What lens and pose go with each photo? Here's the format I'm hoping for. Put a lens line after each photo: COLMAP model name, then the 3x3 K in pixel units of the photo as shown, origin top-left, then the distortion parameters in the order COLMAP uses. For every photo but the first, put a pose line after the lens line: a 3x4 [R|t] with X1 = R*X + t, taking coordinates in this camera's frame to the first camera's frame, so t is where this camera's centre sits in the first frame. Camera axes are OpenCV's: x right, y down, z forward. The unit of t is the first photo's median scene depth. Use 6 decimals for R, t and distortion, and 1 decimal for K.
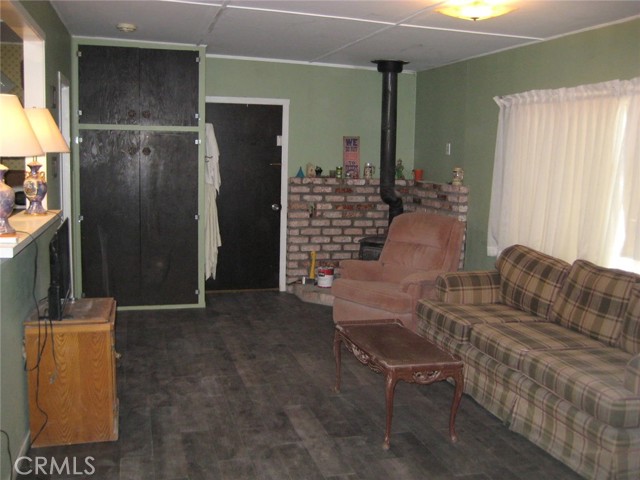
lens RADIAL K [[667.5, 0, 322.7], [0, 667.5, 232.7], [0, 0, 1]] dist [-0.164555, 0.229236]
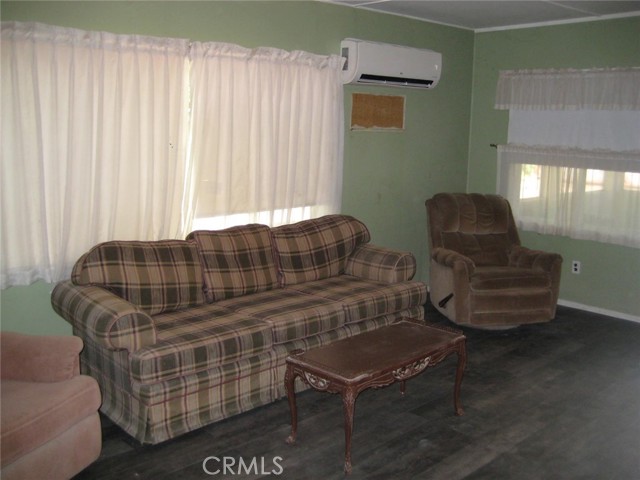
lens RADIAL K [[667.5, 0, 322.7], [0, 667.5, 232.7], [0, 0, 1]] dist [-0.164555, 0.229236]
pose [[-0.465703, -0.184639, 0.865465, -0.618704], [0.074114, 0.966418, 0.246056, -0.212167], [-0.881832, 0.178732, -0.436379, 1.507133]]
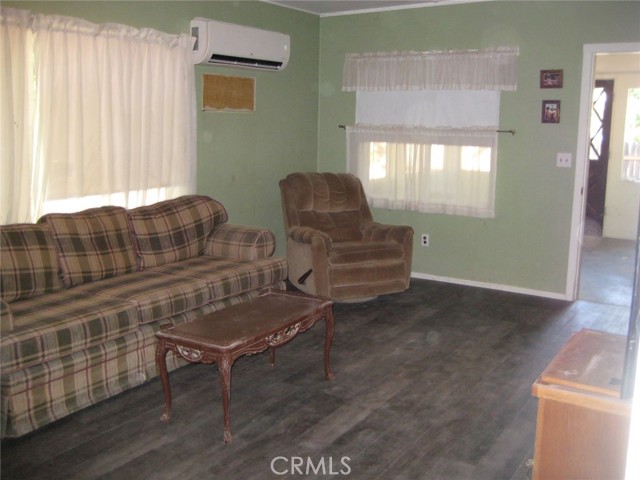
lens RADIAL K [[667.5, 0, 322.7], [0, 667.5, 232.7], [0, 0, 1]] dist [-0.164555, 0.229236]
pose [[-0.661338, -0.161159, 0.732571, -0.611103], [0.059443, 0.962314, 0.265363, -0.176806], [-0.747729, 0.219041, -0.626836, 1.540541]]
